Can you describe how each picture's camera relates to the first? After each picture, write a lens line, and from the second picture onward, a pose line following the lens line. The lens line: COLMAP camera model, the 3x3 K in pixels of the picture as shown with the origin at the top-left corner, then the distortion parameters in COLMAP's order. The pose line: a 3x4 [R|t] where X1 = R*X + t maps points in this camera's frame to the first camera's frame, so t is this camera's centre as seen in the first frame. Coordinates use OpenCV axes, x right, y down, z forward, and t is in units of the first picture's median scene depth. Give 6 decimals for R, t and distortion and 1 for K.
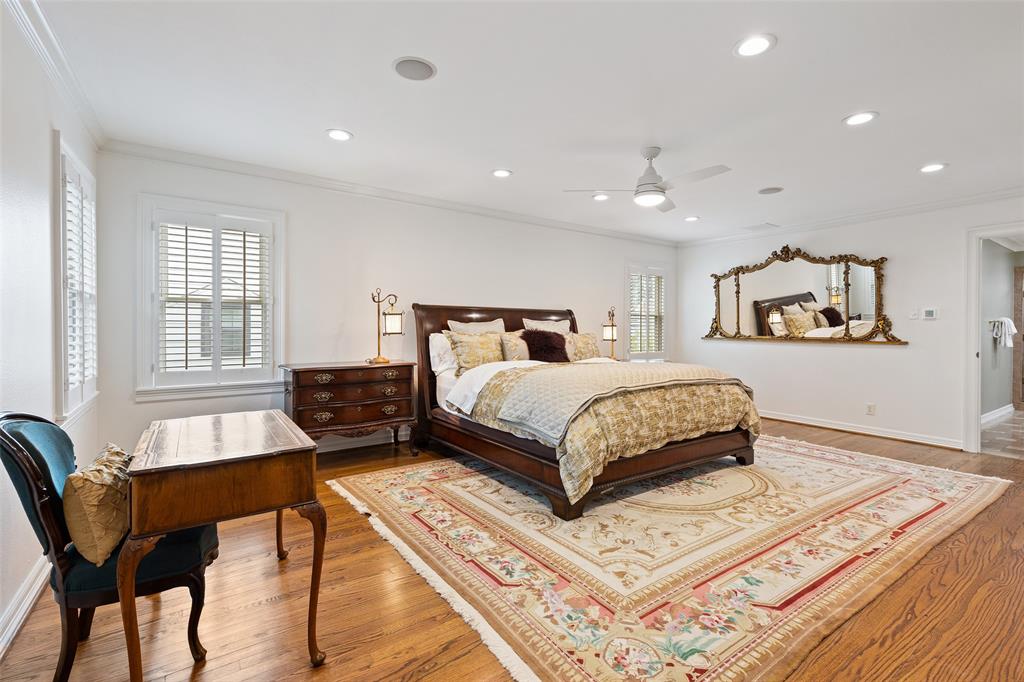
lens RADIAL K [[460.8, 0, 513.2], [0, 460.8, 338.0], [0, 0, 1]] dist [0.007468, -0.001264]
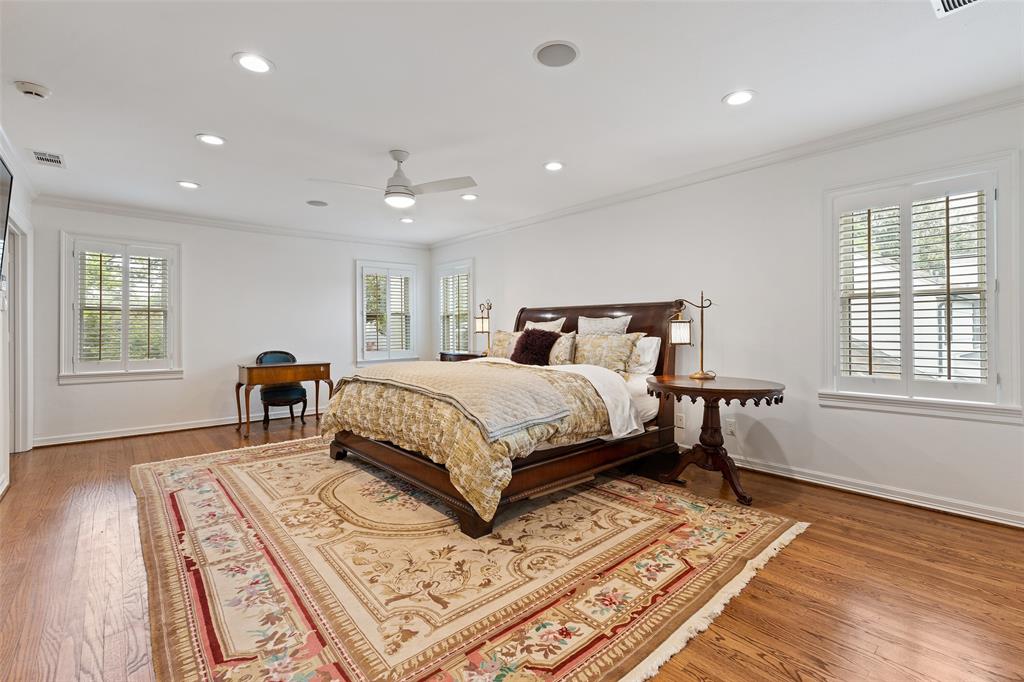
lens RADIAL K [[460.8, 0, 530.3], [0, 460.8, 327.7], [0, 0, 1]] dist [0.007468, -0.001264]
pose [[0.125211, -0.006844, -0.992106, 1.564016], [-0.005995, 0.999953, -0.007655, -0.018112], [0.992112, 0.006906, 0.125164, 1.339725]]
